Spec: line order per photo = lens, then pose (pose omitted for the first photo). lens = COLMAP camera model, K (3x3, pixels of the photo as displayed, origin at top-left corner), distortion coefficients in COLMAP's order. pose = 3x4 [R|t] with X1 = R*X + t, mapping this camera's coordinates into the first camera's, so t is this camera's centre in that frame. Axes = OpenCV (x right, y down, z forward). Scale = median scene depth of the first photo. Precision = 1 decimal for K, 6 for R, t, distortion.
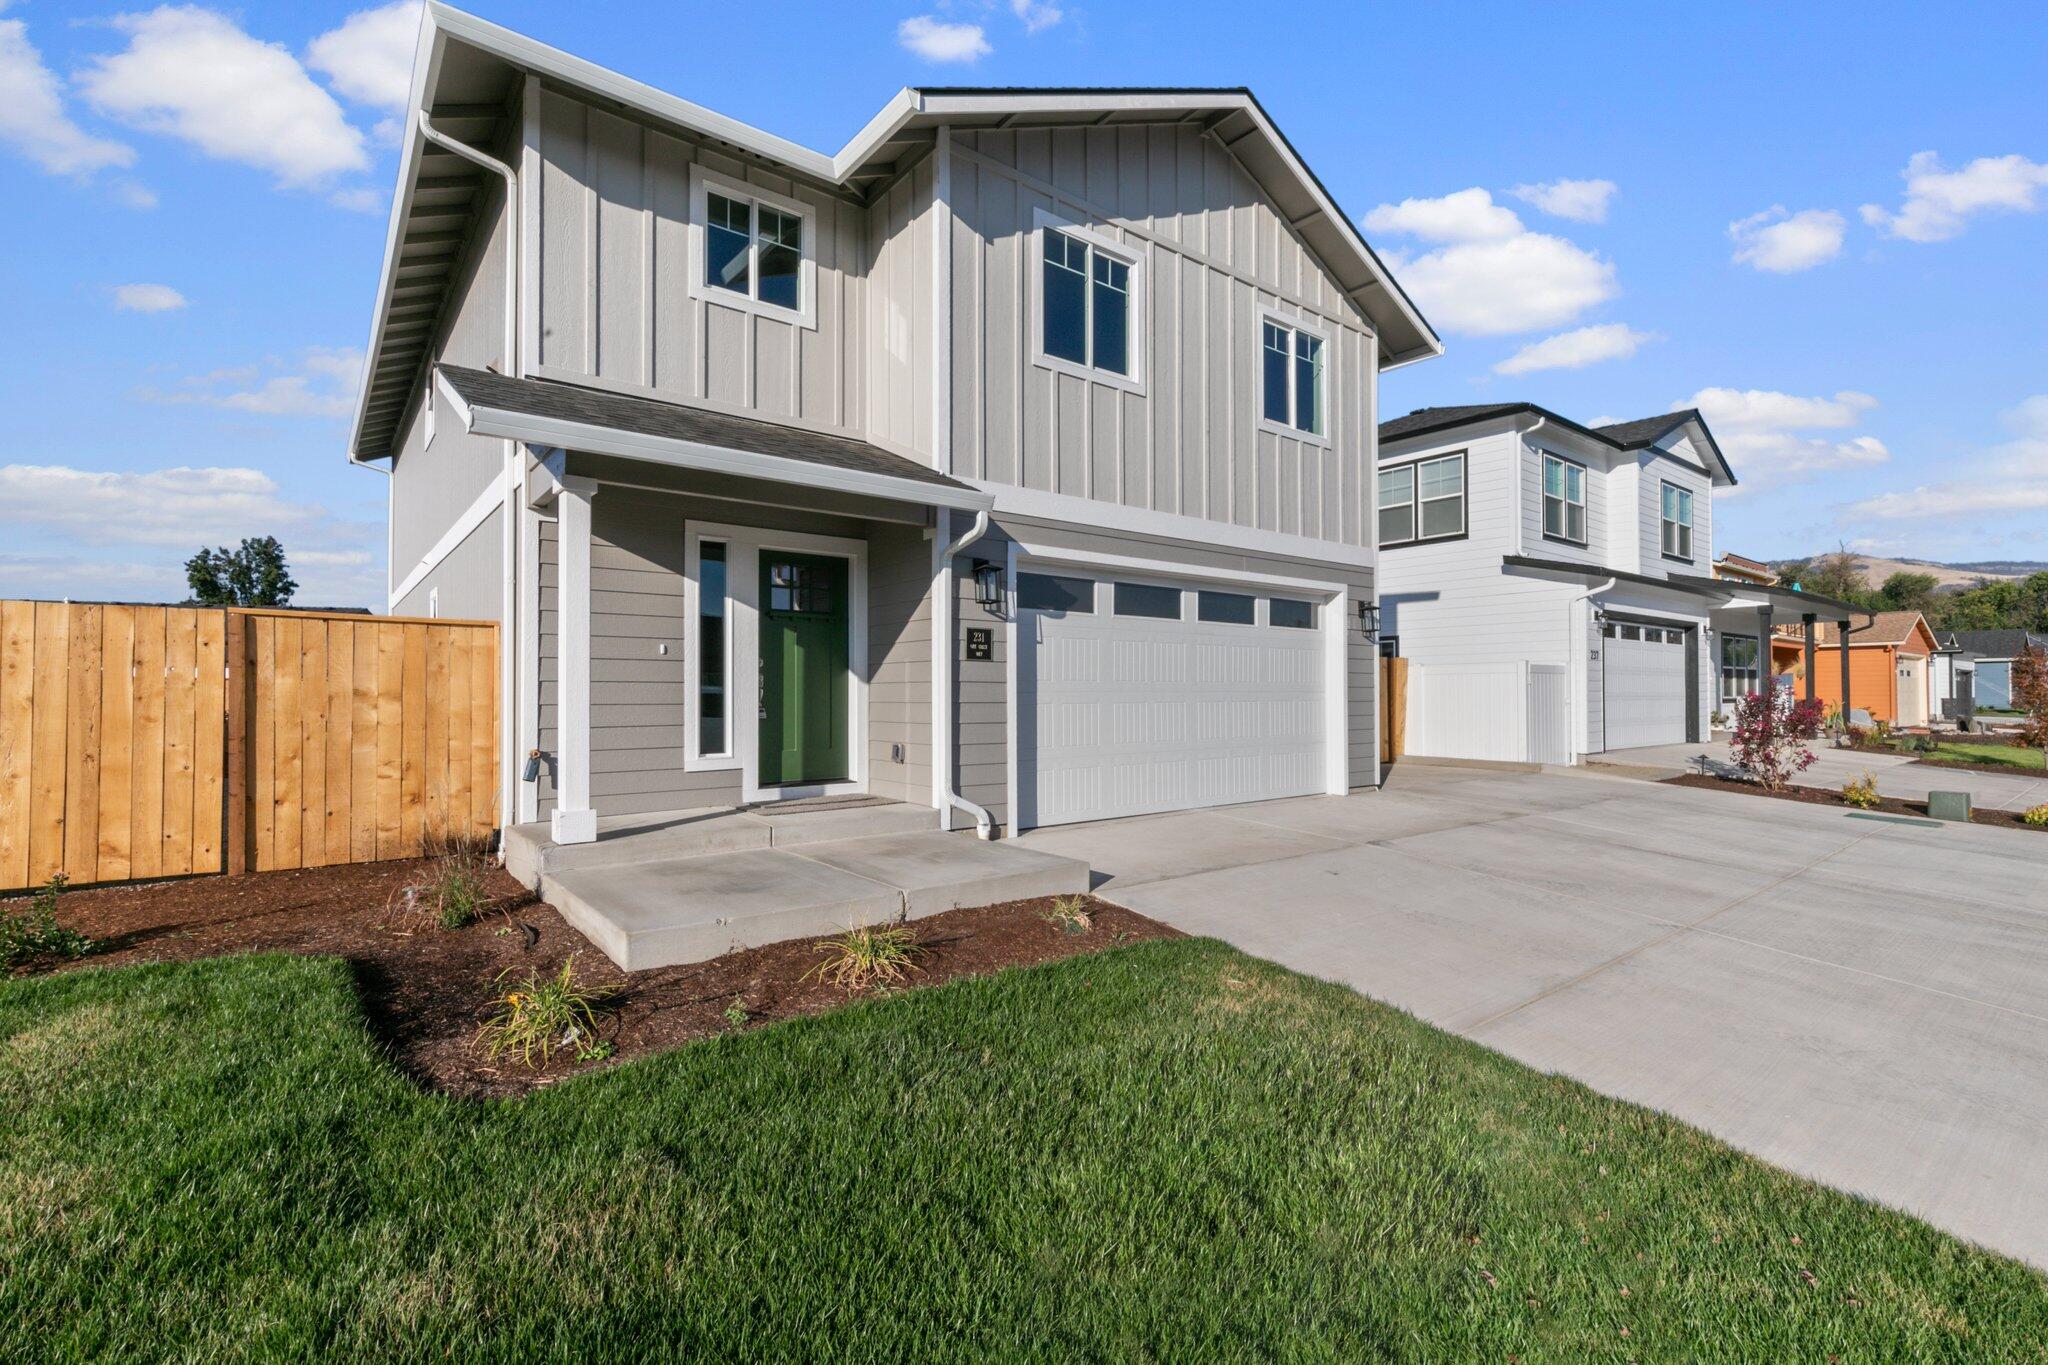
lens RADIAL K [[912.5, 0, 1039.5], [0, 912.5, 683.1], [0, 0, 1]] dist [-0.001461, -0.000297]
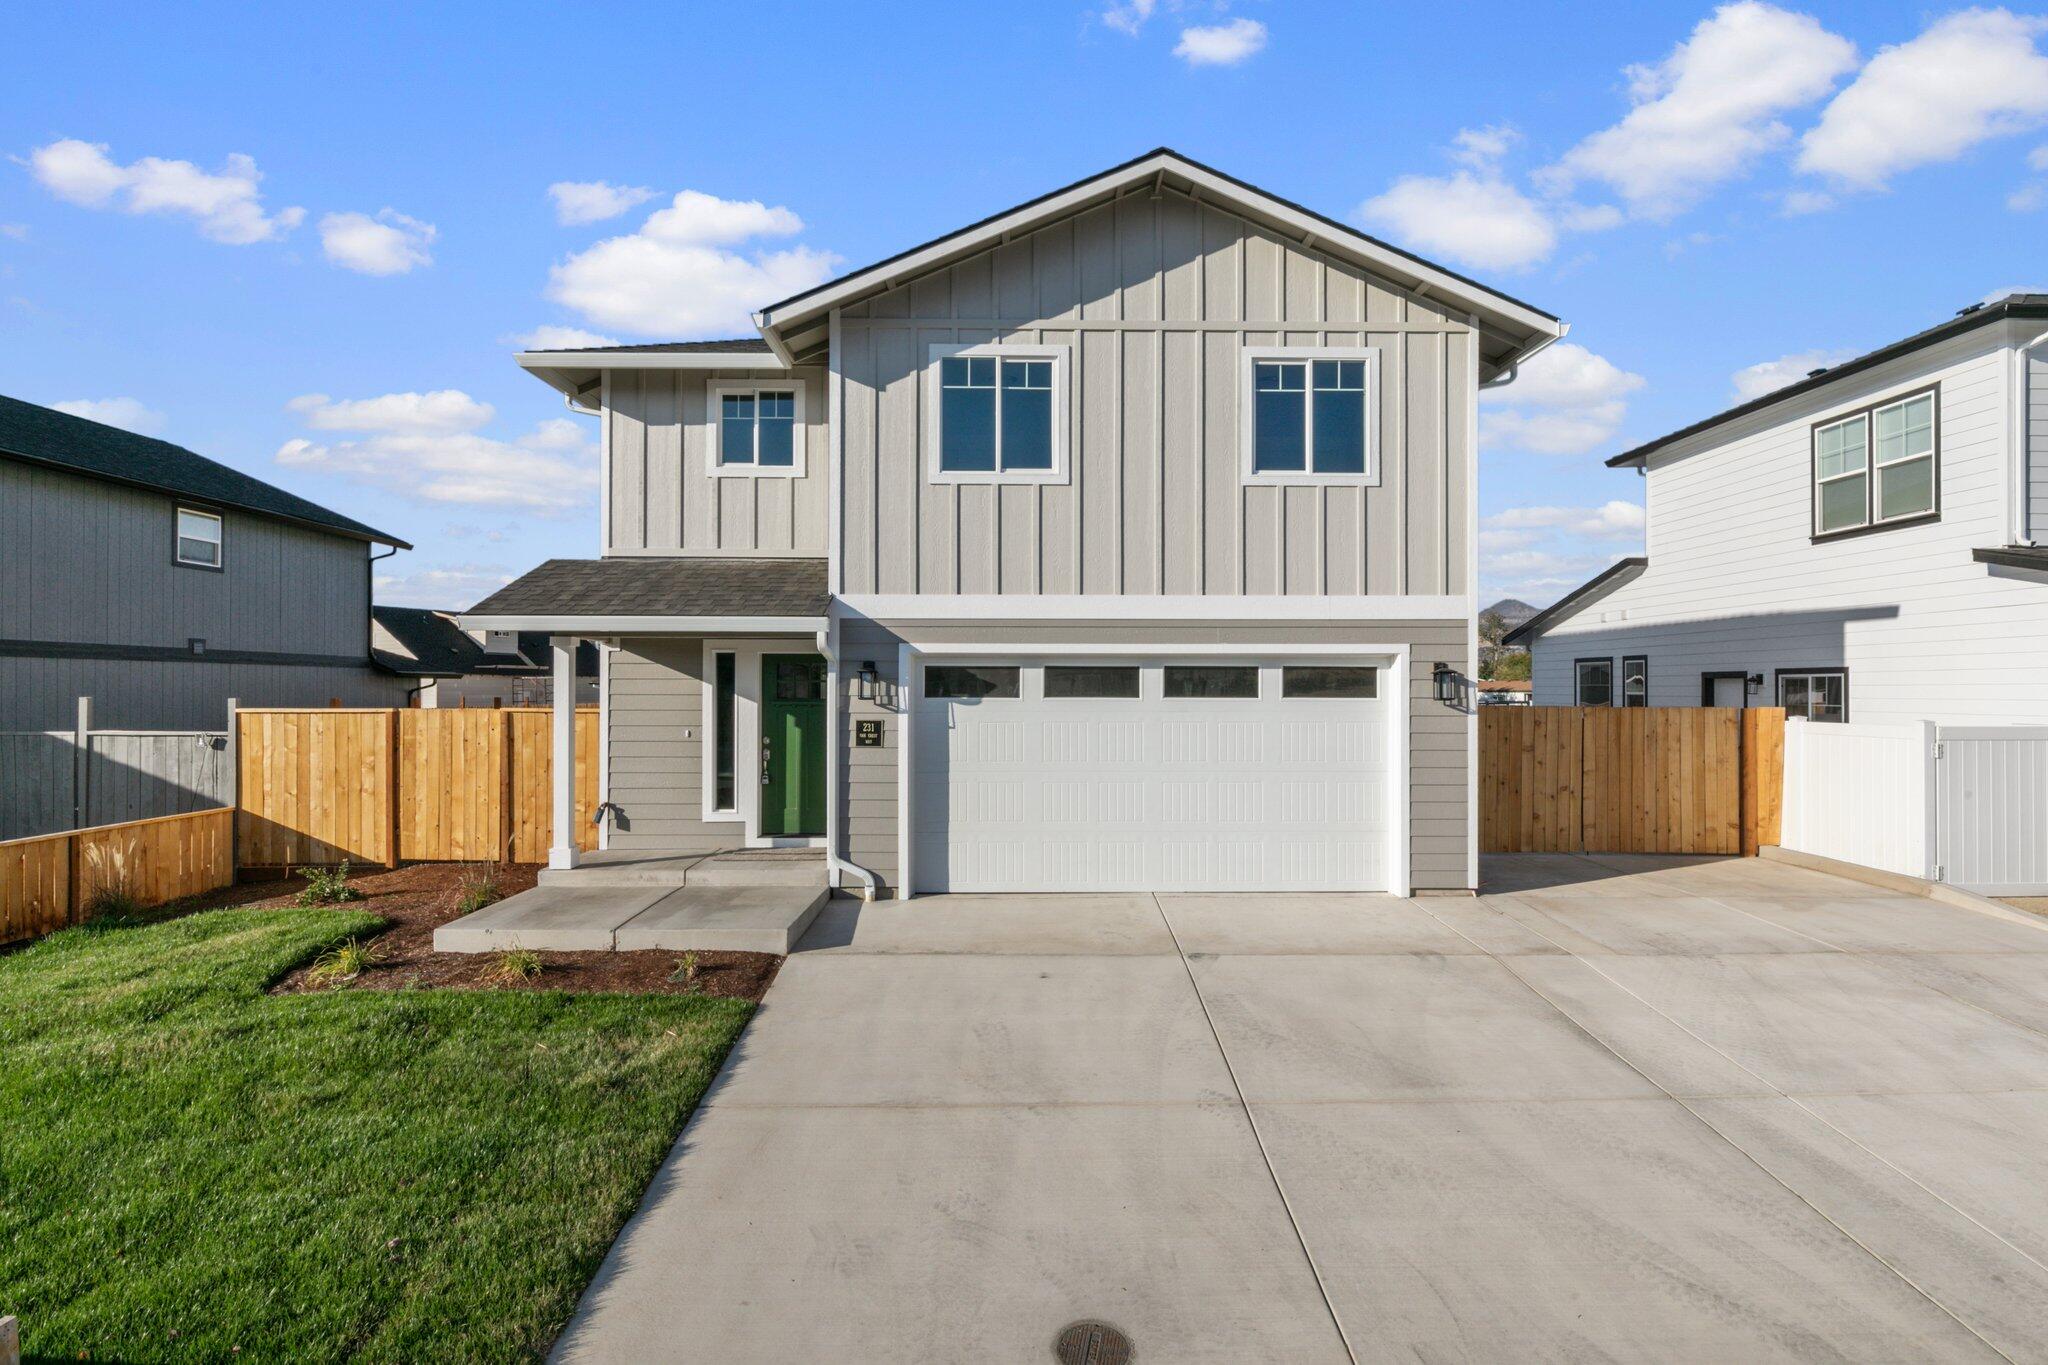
lens RADIAL K [[1011.7, 0, 1020.5], [0, 1011.7, 683.1], [0, 0, 1]] dist [-0.011335, 0.000999]
pose [[0.790536, -0.002663, -0.612409, 0.873368], [0.004890, 0.999986, 0.001964, -0.107032], [0.612396, -0.004547, 0.790538, 0.078805]]
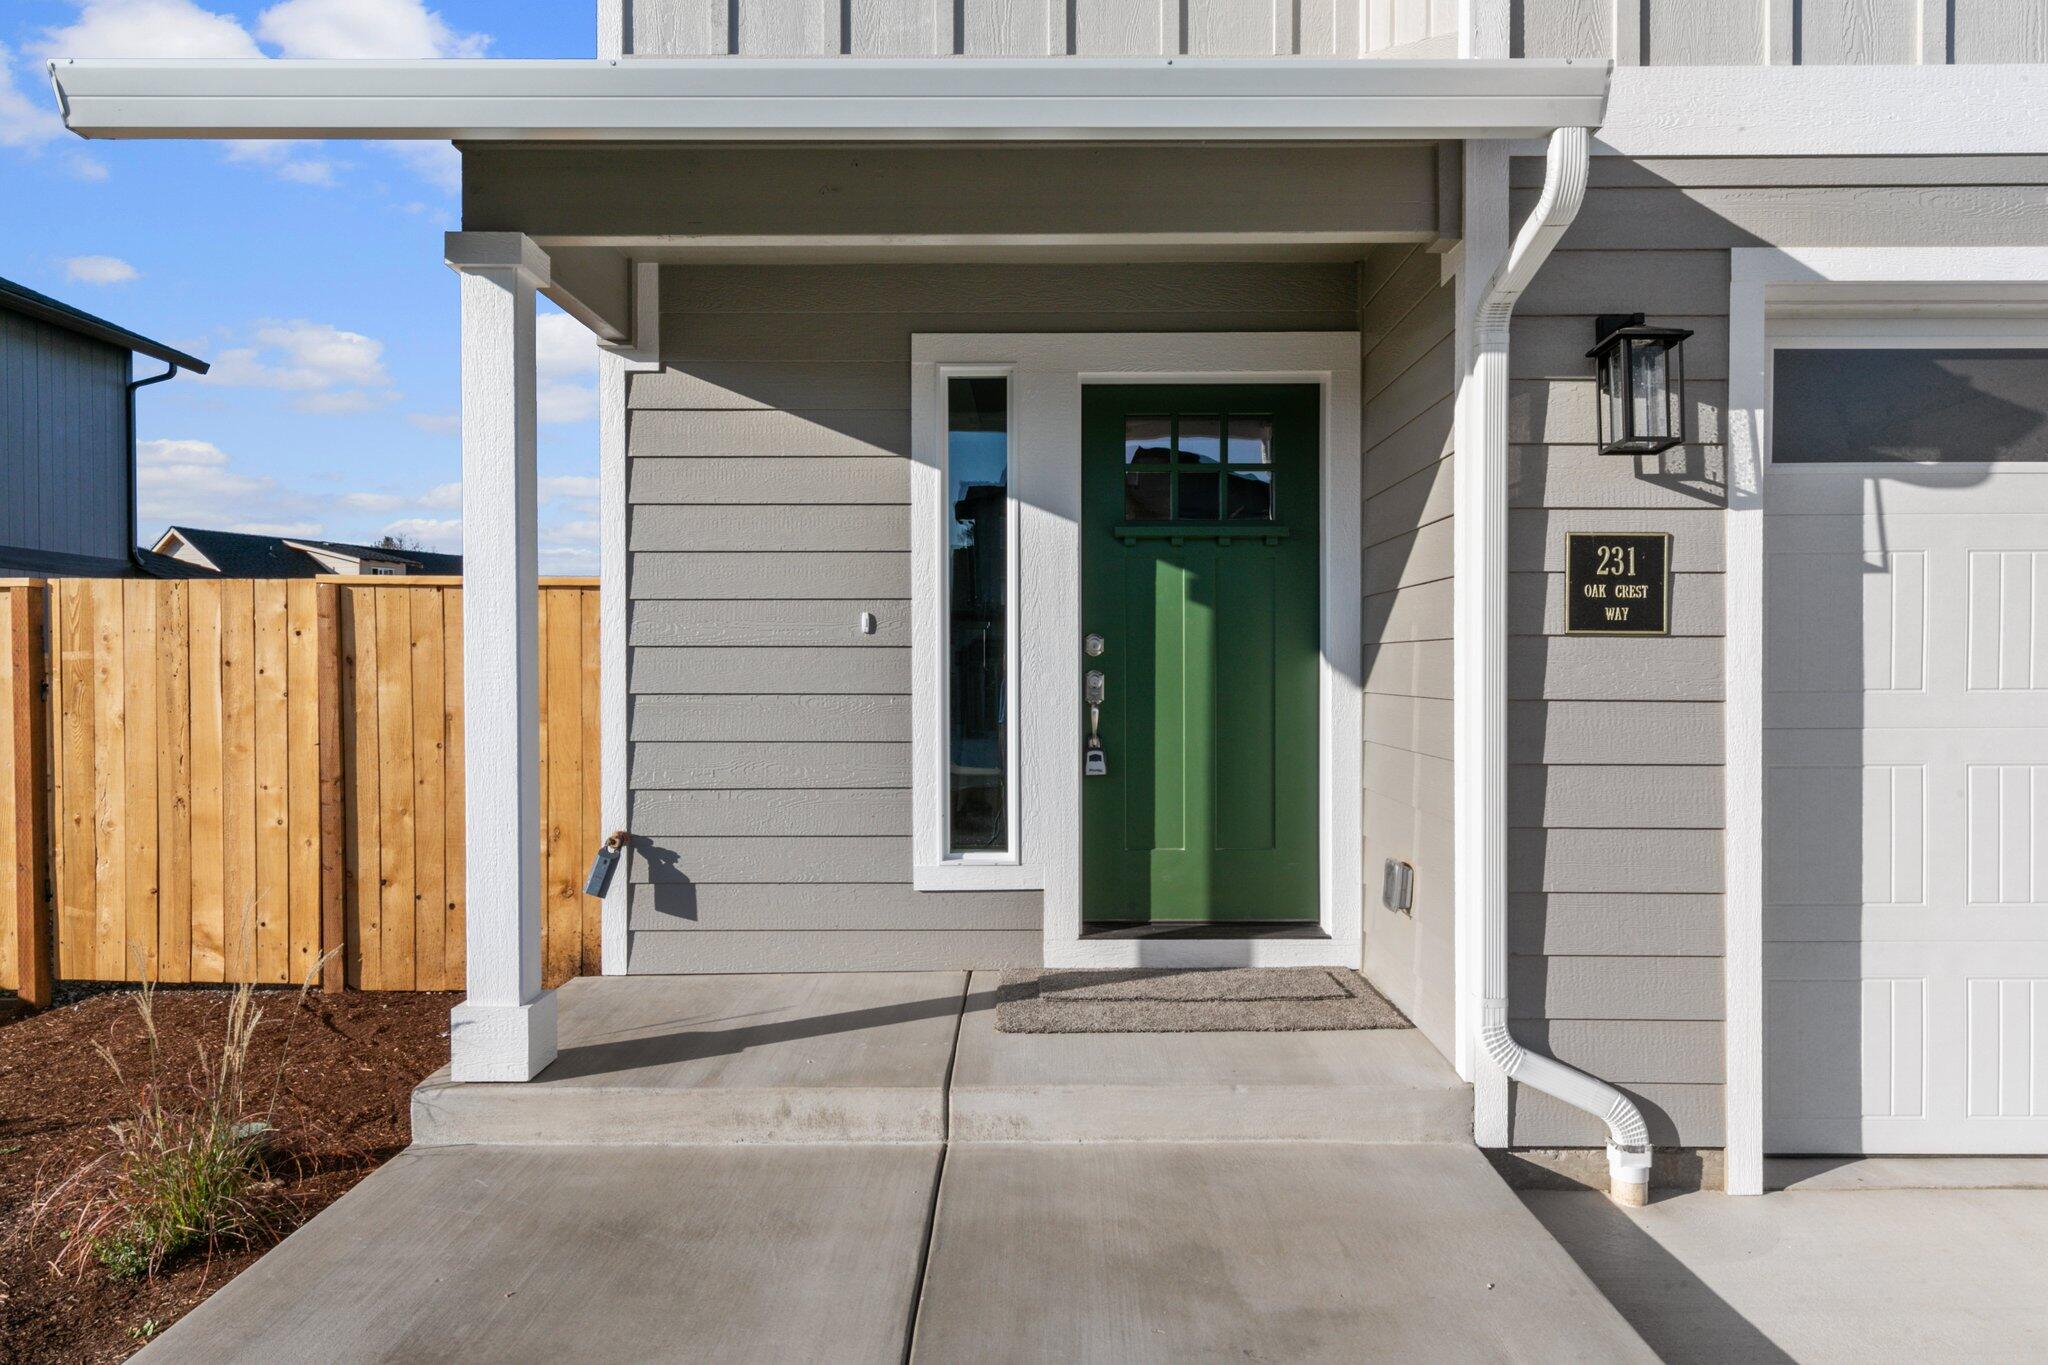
lens RADIAL K [[1308.4, 0, 1027.7], [0, 1308.4, 682.3], [0, 0, 1]] dist [0.000685, 0.002371]
pose [[0.776044, 0.006488, -0.630646, 0.062077], [0.008703, 0.999742, 0.020995, -0.018710], [0.630619, -0.021781, 0.775787, 0.497758]]
